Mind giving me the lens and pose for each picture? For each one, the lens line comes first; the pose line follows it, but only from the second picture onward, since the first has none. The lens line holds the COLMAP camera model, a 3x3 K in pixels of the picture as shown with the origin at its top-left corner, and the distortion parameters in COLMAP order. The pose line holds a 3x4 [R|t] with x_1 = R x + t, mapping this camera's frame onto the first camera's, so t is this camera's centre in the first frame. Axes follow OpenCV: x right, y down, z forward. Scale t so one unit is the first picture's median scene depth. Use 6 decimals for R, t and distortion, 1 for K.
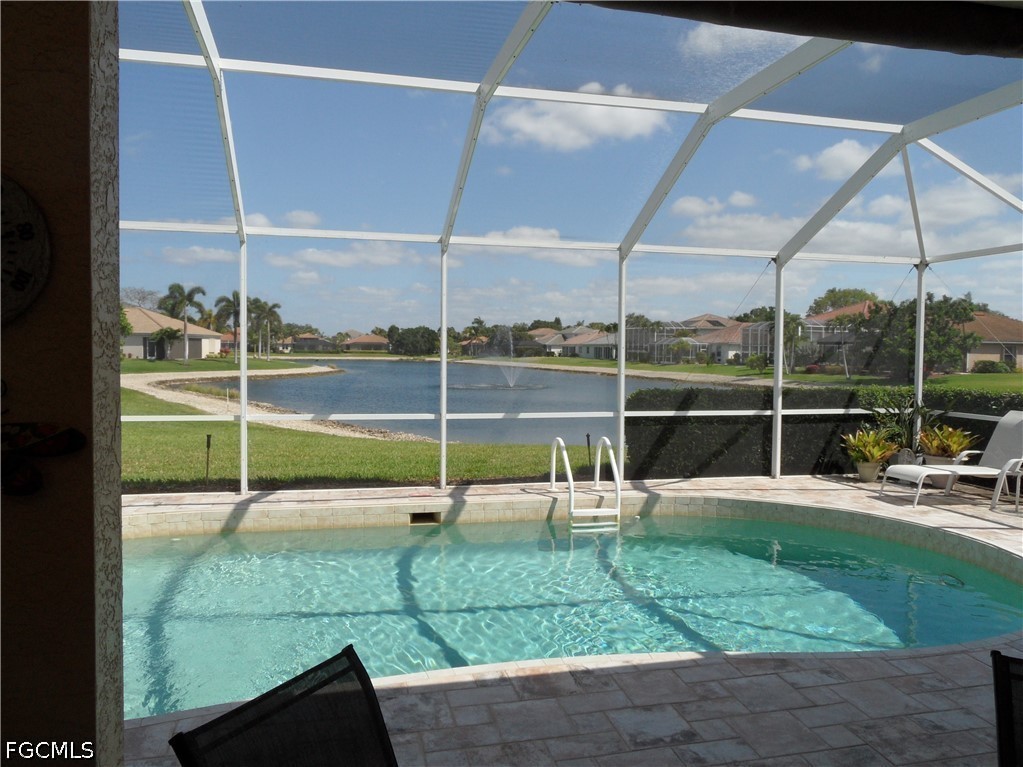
lens RADIAL K [[750.7, 0, 511.5], [0, 750.7, 383.5], [0, 0, 1]] dist [-0.010359, 0.004840]
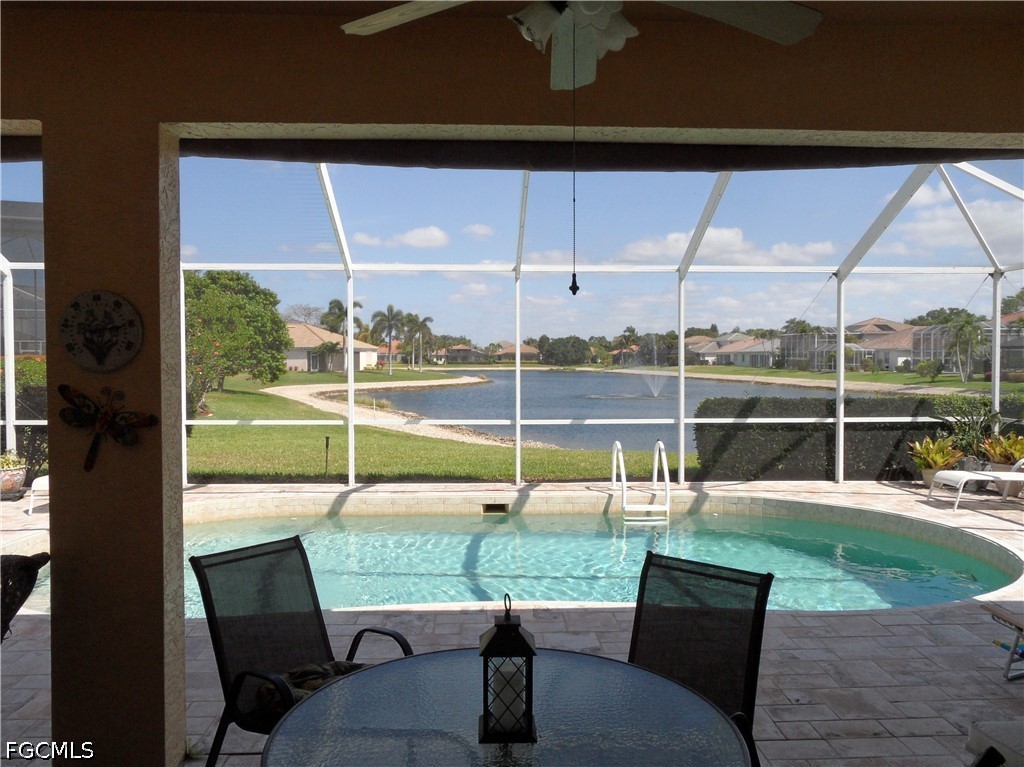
lens RADIAL K [[751.4, 0, 512.0], [0, 751.4, 383.5], [0, 0, 1]] dist [-0.010359, 0.004840]
pose [[0.982012, -0.005153, -0.188747, 0.123536], [0.002676, 0.999907, -0.013375, 0.000482], [0.188798, 0.012629, 0.981935, -0.135310]]
